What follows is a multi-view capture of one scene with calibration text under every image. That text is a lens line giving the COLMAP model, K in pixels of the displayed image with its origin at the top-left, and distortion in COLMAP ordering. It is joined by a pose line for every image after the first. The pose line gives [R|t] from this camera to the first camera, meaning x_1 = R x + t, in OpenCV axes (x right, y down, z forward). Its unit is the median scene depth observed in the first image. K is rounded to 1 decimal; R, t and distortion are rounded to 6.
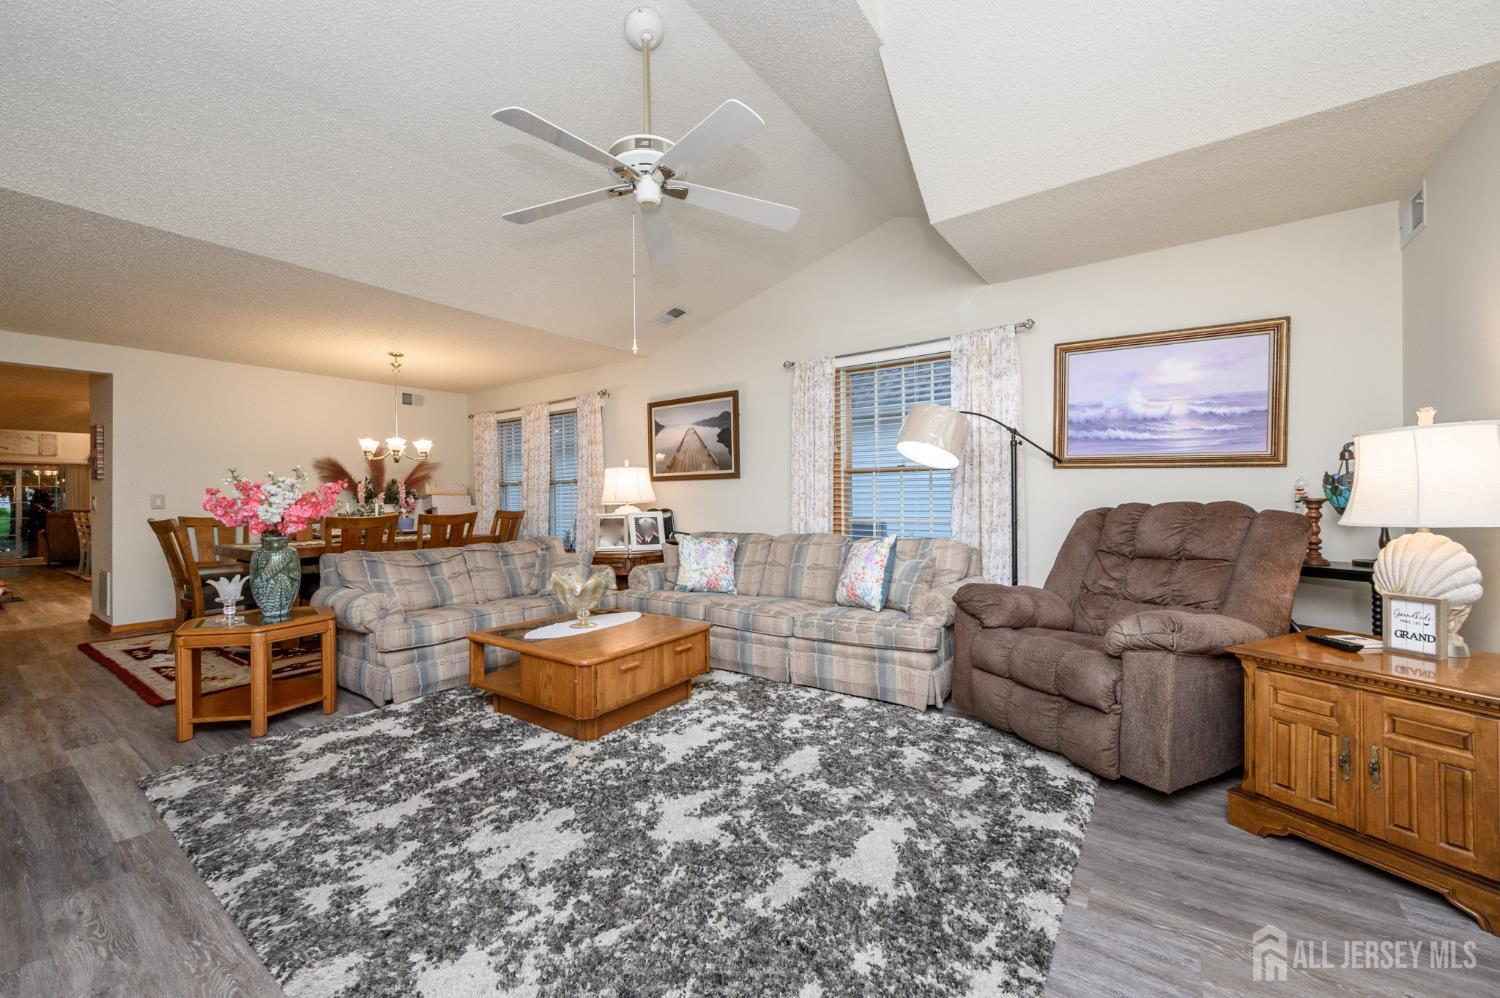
lens RADIAL K [[588.5, 0, 747.3], [0, 588.5, 495.4], [0, 0, 1]] dist [-0.000648, -0.000088]
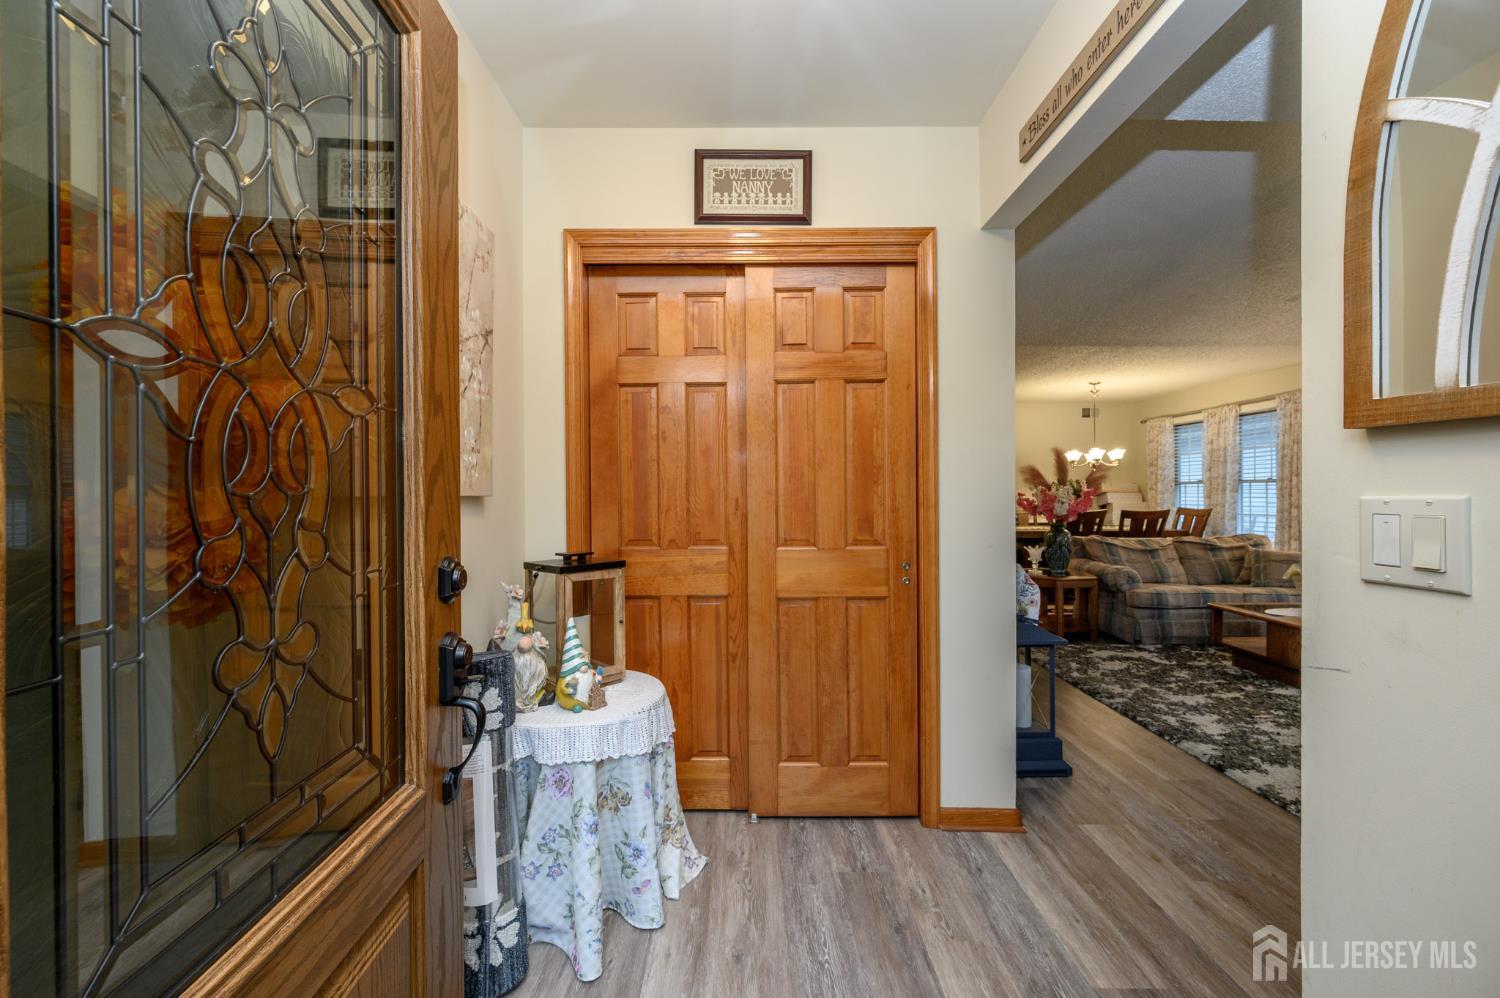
lens RADIAL K [[588.5, 0, 747.3], [0, 588.5, 495.4], [0, 0, 1]] dist [-0.000648, -0.000088]
pose [[0.581443, 0.009320, -0.813534, 0.001320], [0.001651, 0.999919, 0.012636, -0.030667], [0.813585, -0.008690, 0.581380, -0.697992]]
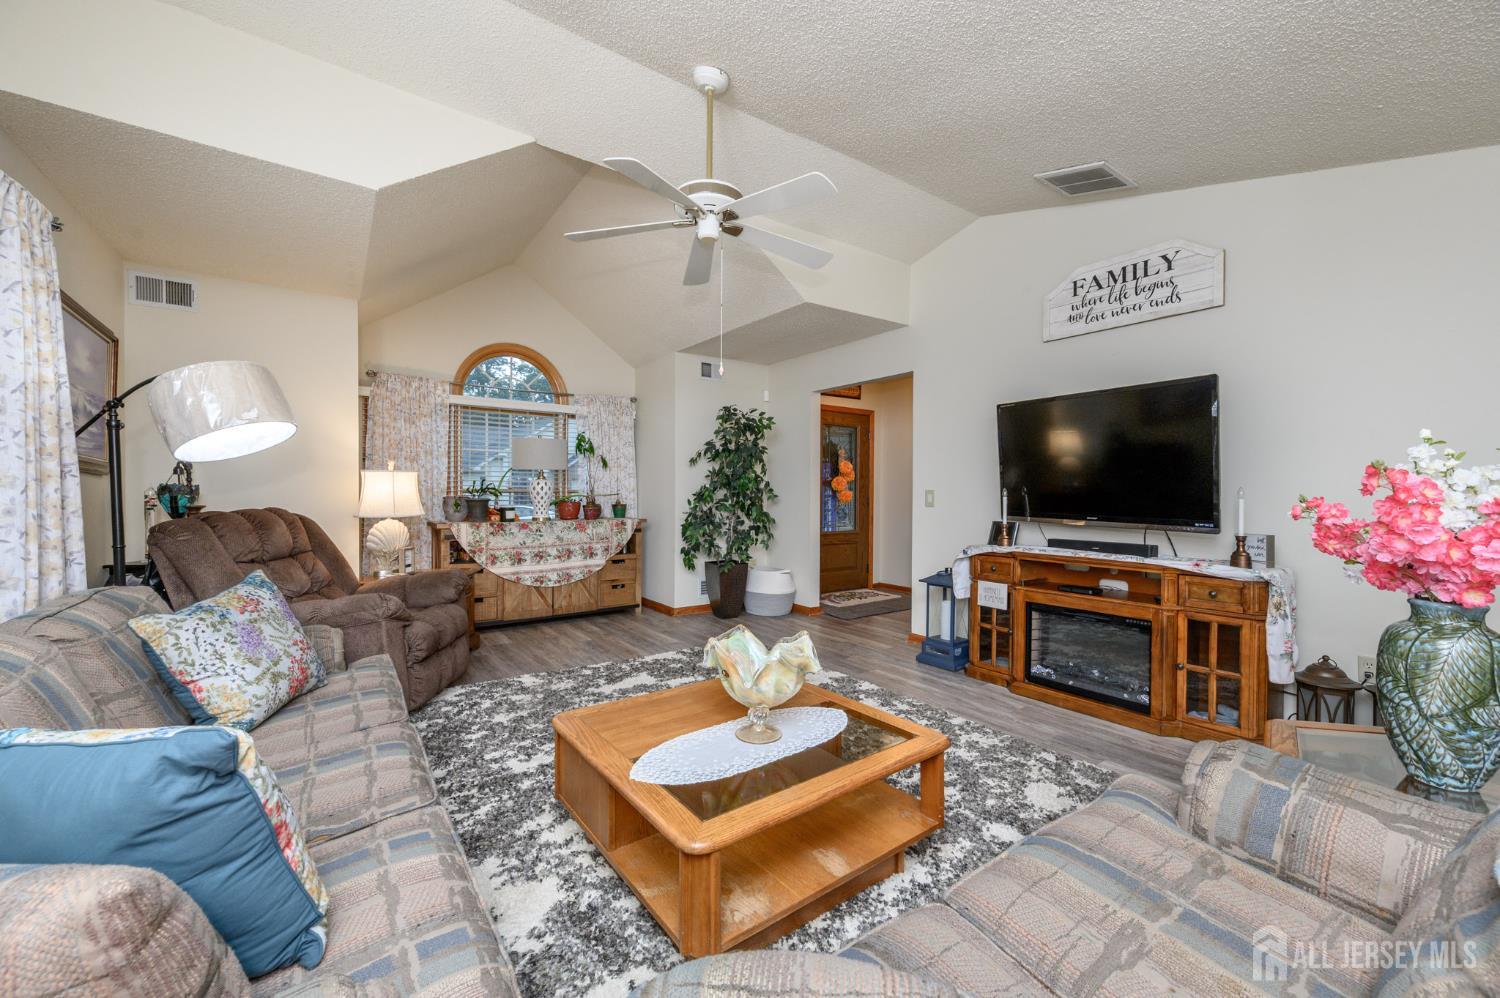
lens RADIAL K [[588.5, 0, 747.3], [0, 588.5, 495.4], [0, 0, 1]] dist [-0.000648, -0.000088]
pose [[-0.944049, 0.005680, 0.329755, -0.535491], [0.005259, 0.999984, -0.002170, -0.008251], [-0.329762, -0.000314, -0.944064, 1.808485]]
